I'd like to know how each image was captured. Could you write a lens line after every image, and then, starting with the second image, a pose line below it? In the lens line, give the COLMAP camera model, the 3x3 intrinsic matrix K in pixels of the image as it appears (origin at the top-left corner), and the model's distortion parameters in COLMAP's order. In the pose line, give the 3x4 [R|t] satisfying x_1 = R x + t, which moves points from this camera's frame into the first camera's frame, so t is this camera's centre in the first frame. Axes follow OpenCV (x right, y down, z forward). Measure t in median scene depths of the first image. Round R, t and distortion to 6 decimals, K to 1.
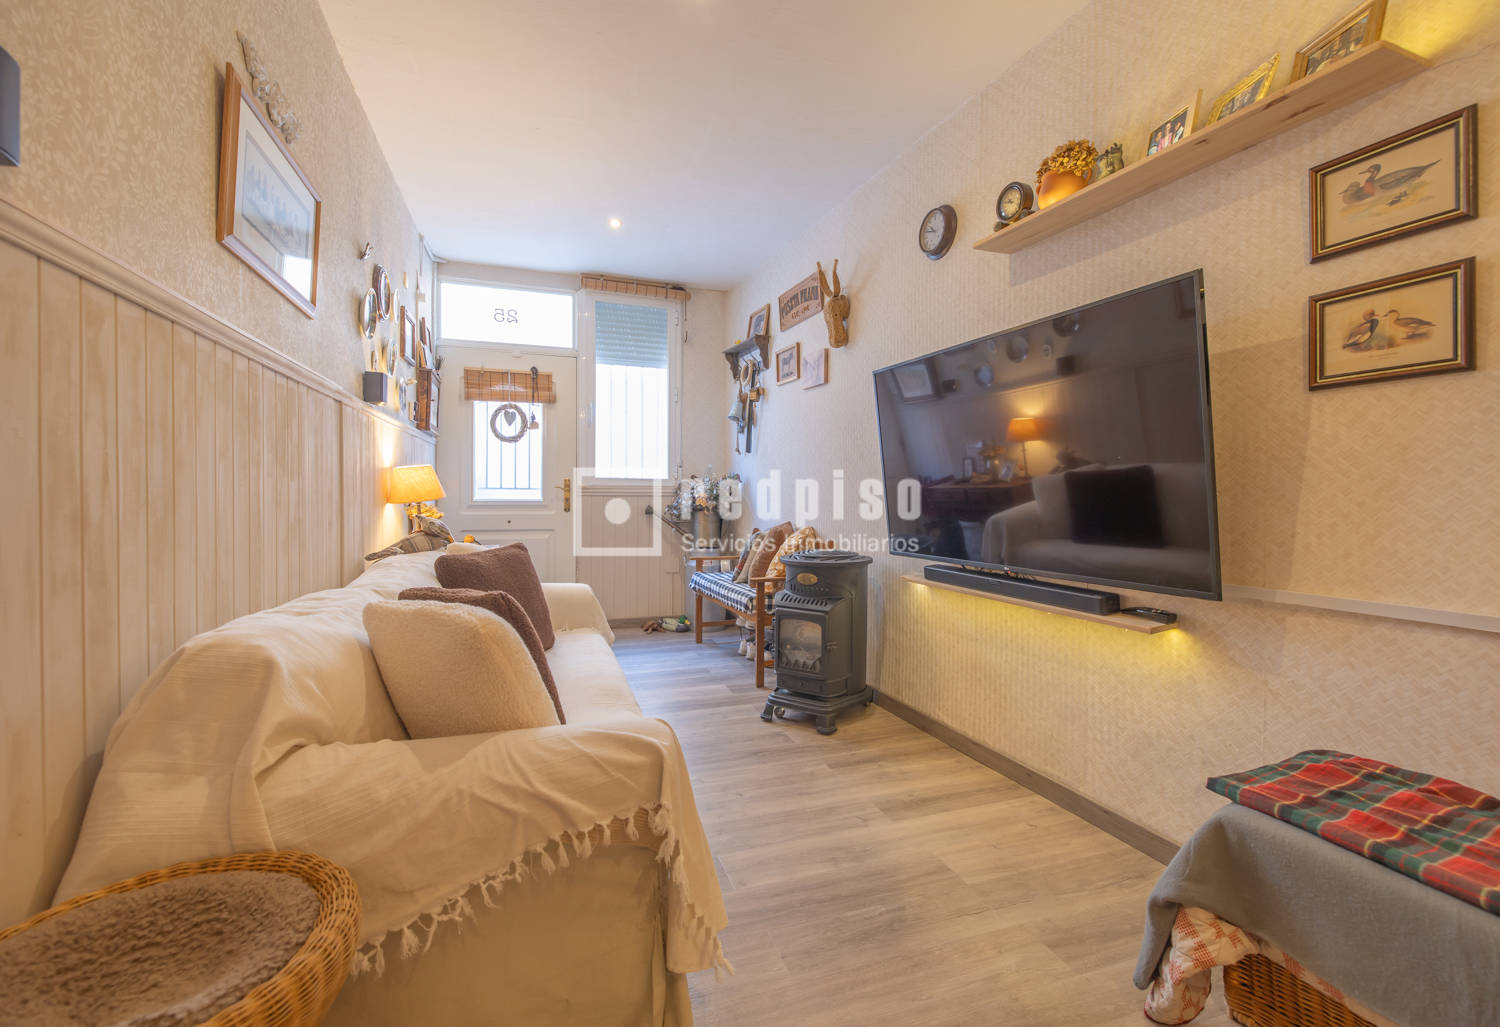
lens RADIAL K [[644.4, 0, 750.0], [0, 644.4, 513.5], [0, 0, 1]] dist [0.000297, 0.000037]
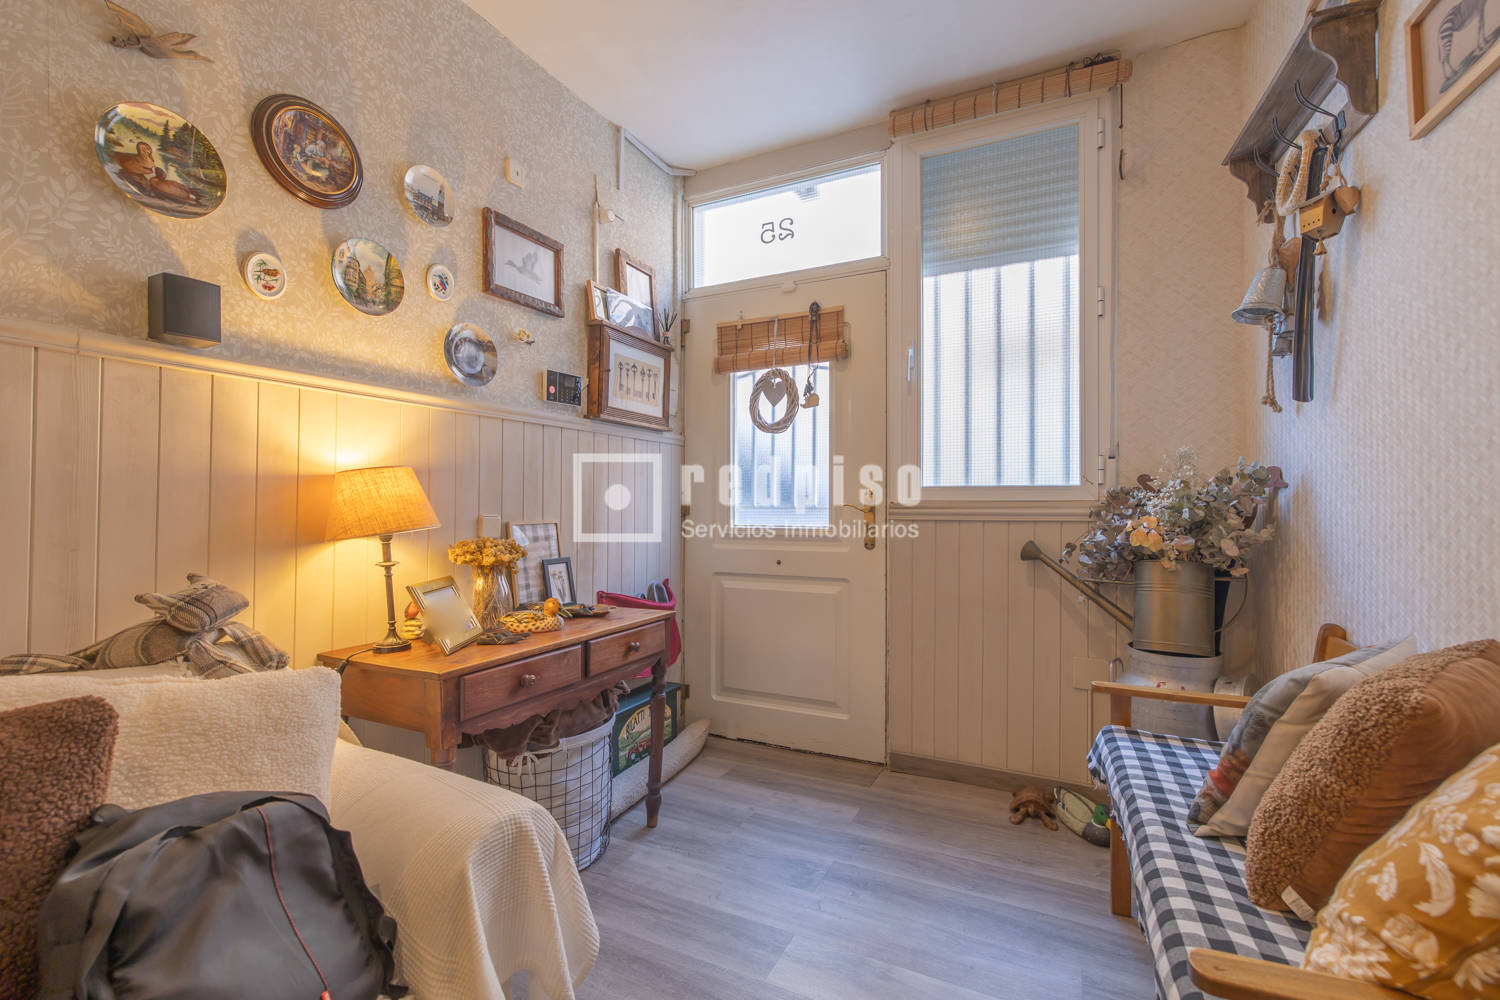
lens RADIAL K [[632.2, 0, 750.0], [0, 632.2, 500.0], [0, 0, 1]] dist [0.023372, 0.000083]
pose [[0.693929, -0.015944, -0.719867, 0.039651], [-0.020342, 0.998922, -0.041734, -0.020709], [0.719756, 0.043604, 0.692856, 0.556185]]
